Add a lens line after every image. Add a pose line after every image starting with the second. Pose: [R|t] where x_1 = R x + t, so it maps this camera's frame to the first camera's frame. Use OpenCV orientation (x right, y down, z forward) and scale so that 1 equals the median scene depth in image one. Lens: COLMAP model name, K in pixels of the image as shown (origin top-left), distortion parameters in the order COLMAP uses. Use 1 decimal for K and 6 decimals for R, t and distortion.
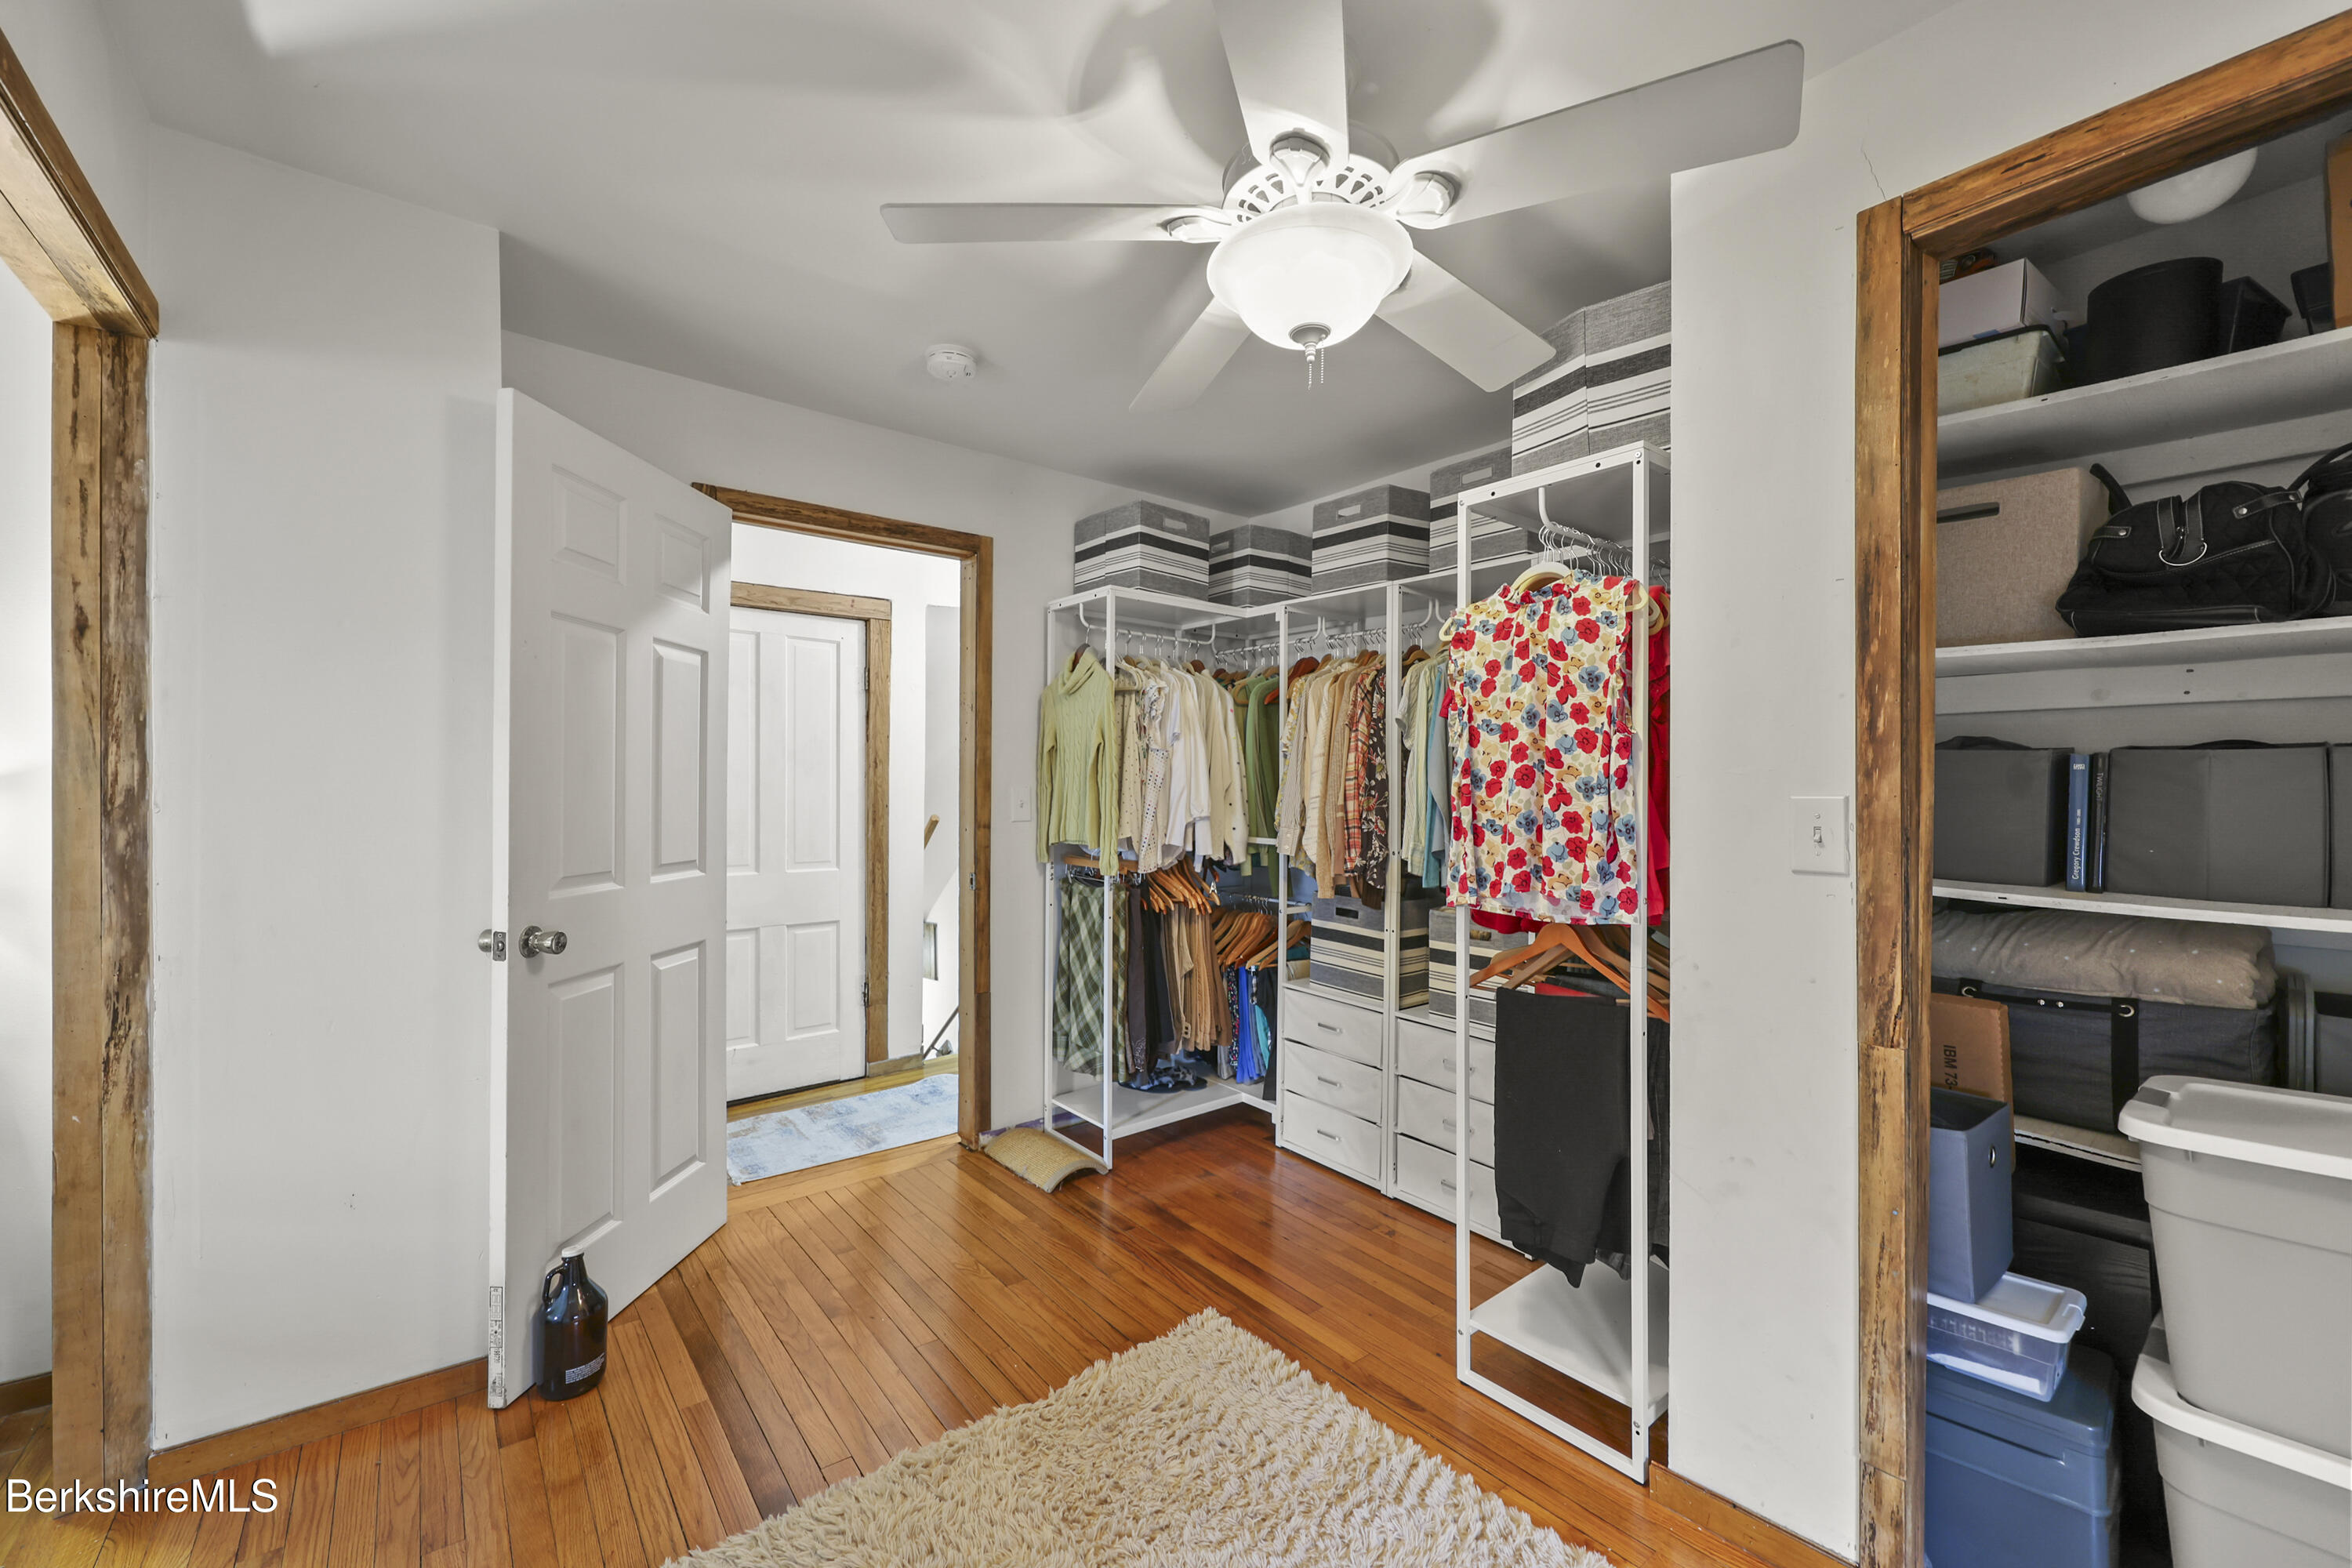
lens RADIAL K [[940.4, 0, 1181.0], [0, 940.4, 787.3], [0, 0, 1]] dist [0.001392, 0.000177]
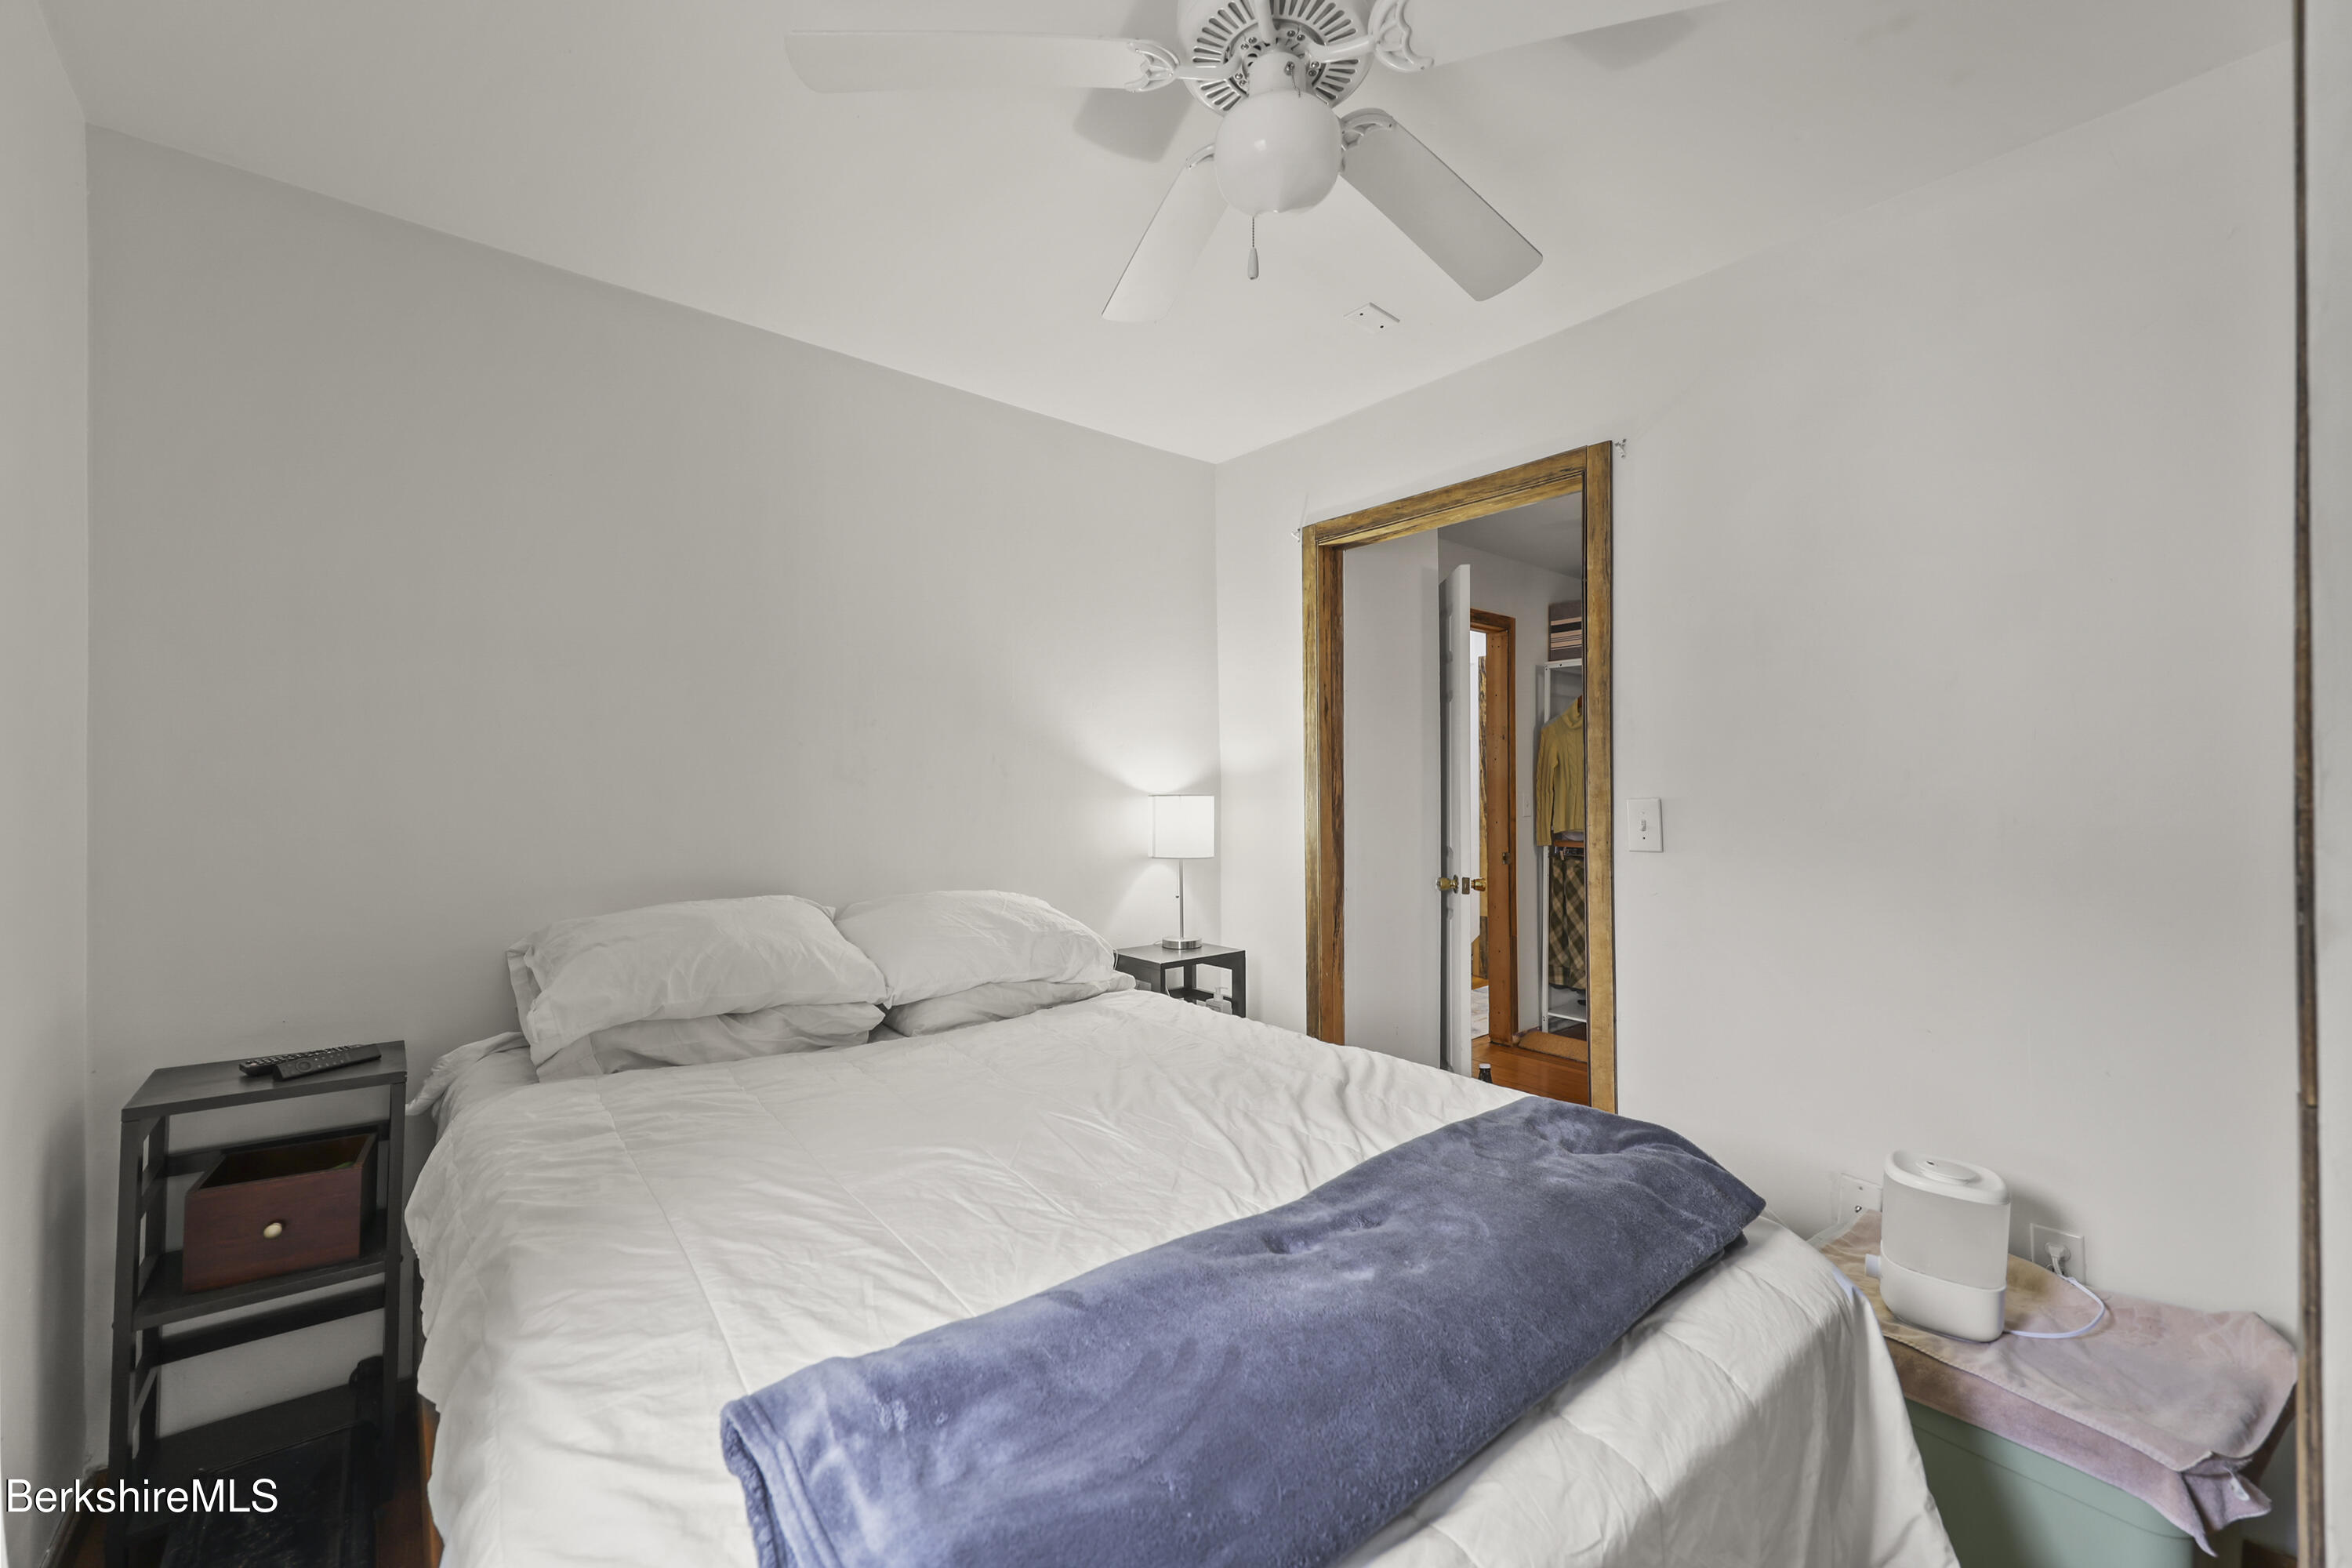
lens RADIAL K [[940.4, 0, 1170.4], [0, 940.4, 781.7], [0, 0, 1]] dist [0.001392, 0.000177]
pose [[0.999596, 0.002074, 0.028364, -0.757541], [-0.001950, 0.999988, -0.004403, -0.009242], [-0.028372, 0.004346, 0.999588, -0.415676]]
